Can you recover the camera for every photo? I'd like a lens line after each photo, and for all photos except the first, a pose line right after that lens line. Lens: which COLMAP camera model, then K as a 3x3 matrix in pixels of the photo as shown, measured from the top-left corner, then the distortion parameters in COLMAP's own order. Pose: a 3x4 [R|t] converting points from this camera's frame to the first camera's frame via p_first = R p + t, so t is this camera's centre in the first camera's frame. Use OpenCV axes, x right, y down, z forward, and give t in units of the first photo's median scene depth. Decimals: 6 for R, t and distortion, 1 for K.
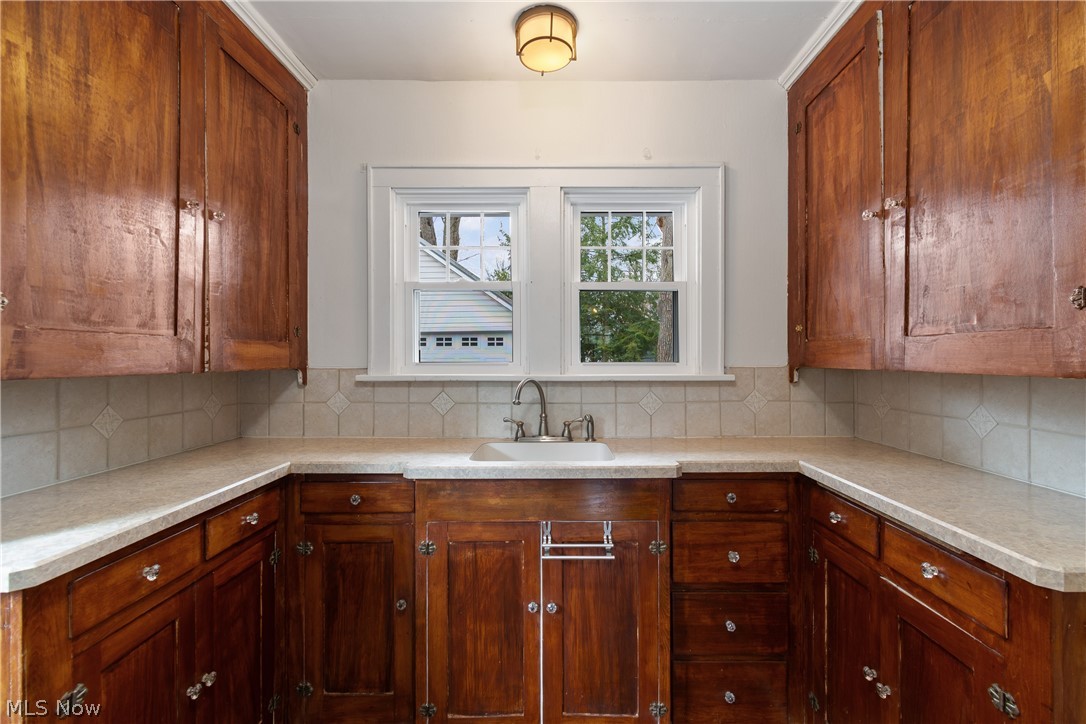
lens RADIAL K [[482.8, 0, 555.8], [0, 482.8, 354.4], [0, 0, 1]] dist [0.004196, -0.003987]
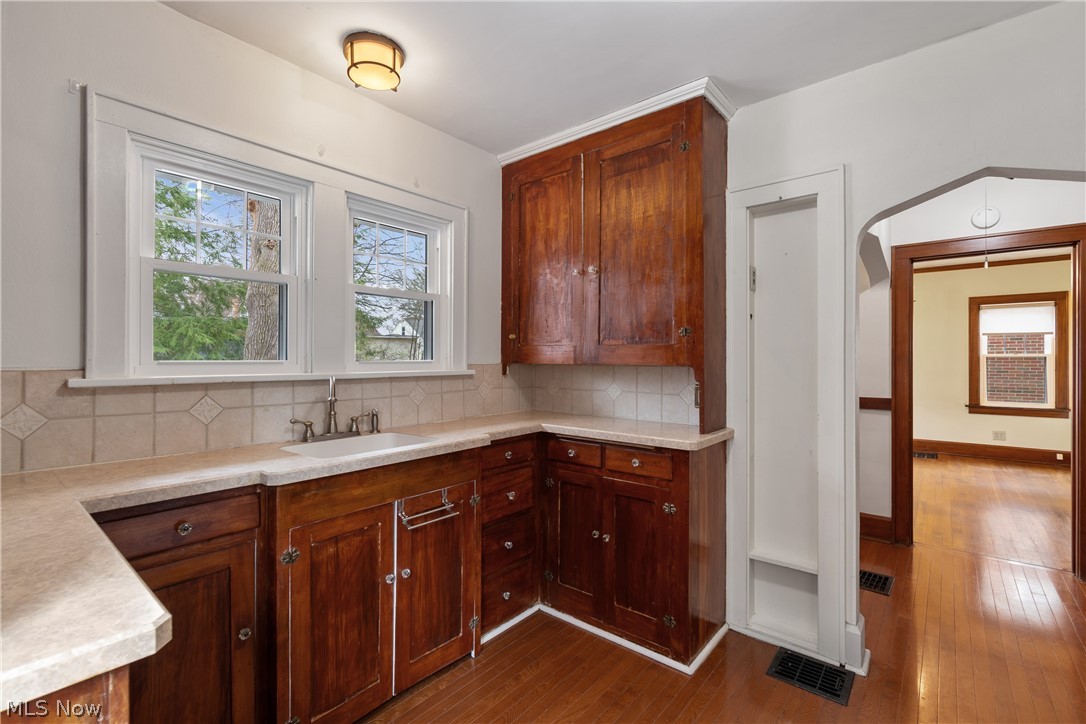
lens RADIAL K [[482.8, 0, 555.8], [0, 482.8, 354.4], [0, 0, 1]] dist [0.004196, -0.003987]
pose [[0.624469, 0.007979, 0.781009, -0.677701], [-0.008112, 0.999960, -0.003729, 0.004174], [-0.781008, -0.004007, 0.624509, 0.003554]]
